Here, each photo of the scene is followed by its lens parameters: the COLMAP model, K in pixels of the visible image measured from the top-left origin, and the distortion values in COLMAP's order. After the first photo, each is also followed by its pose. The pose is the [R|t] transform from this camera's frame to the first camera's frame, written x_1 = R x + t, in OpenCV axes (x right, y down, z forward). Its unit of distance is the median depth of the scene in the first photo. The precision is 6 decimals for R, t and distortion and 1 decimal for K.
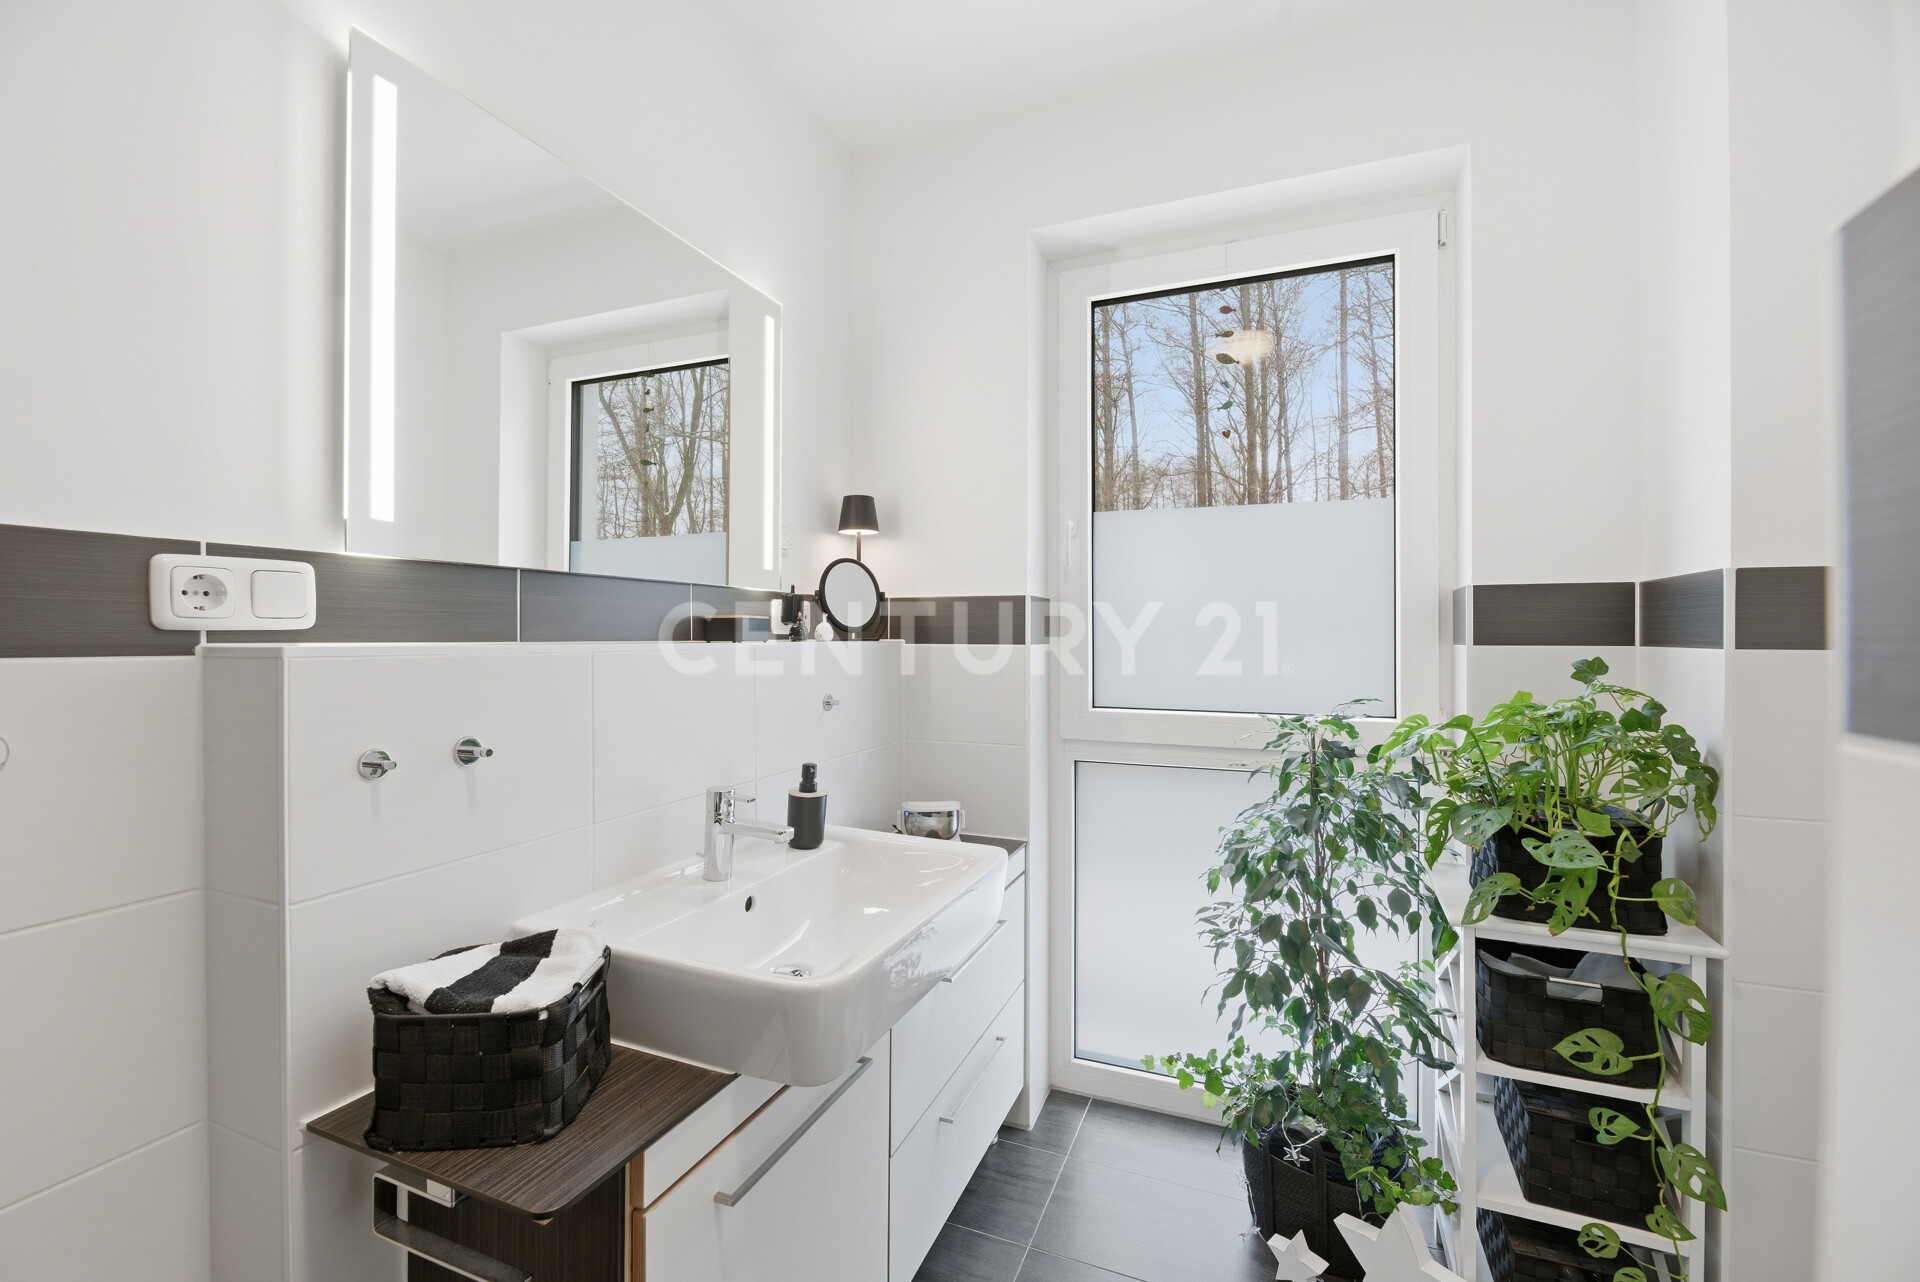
lens RADIAL K [[793.2, 0, 962.8], [0, 793.2, 633.3], [0, 0, 1]] dist [-0.001824, -0.000205]
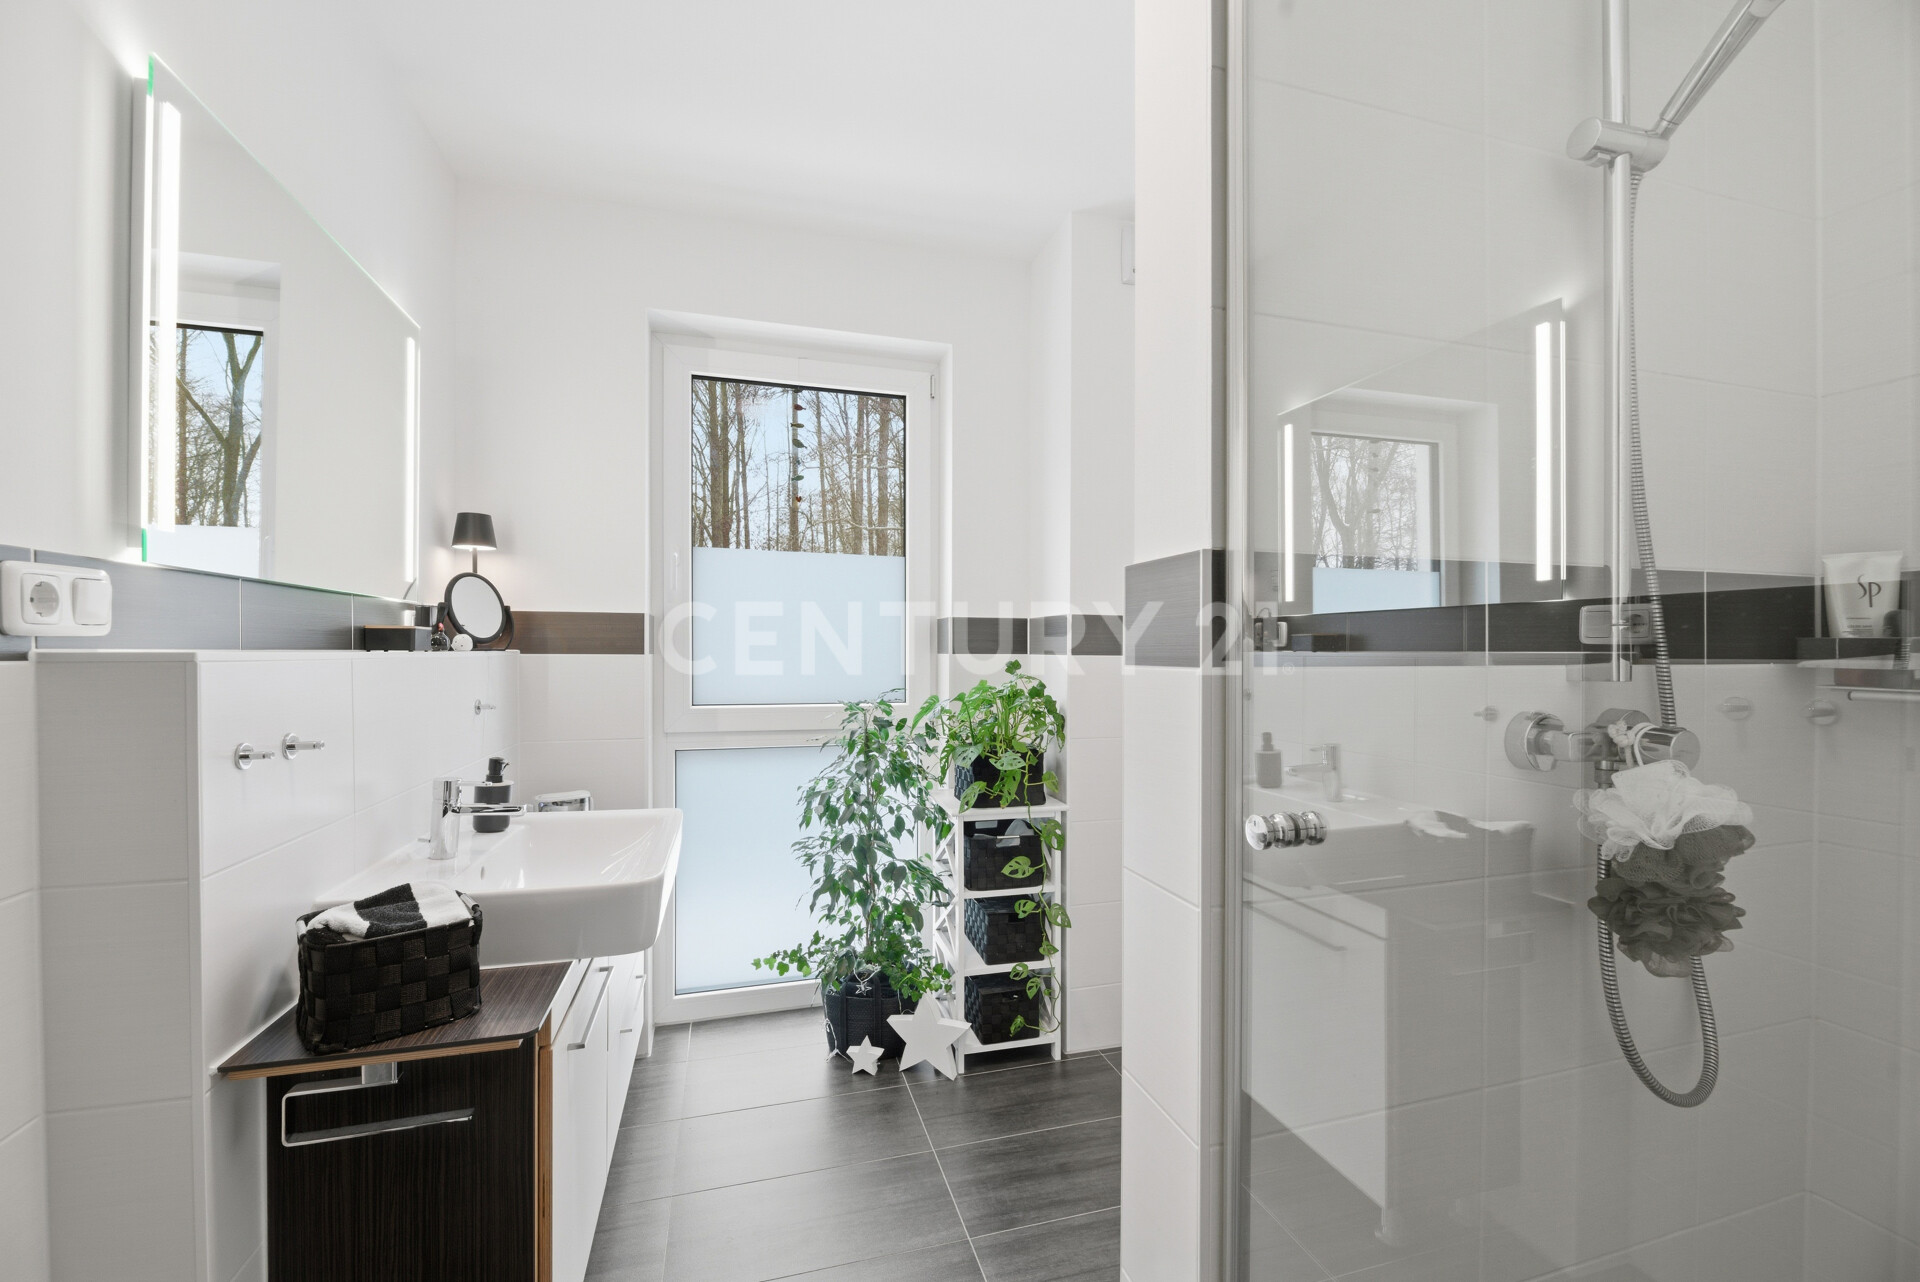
lens RADIAL K [[792.2, 0, 960.0], [0, 792.2, 641.0], [0, 0, 1]] dist [0.000337, 0.000017]
pose [[0.785964, 0.009445, 0.618200, -0.394714], [-0.005800, 0.999952, -0.007904, 0.001868], [-0.618245, 0.002627, 0.785981, -0.325138]]
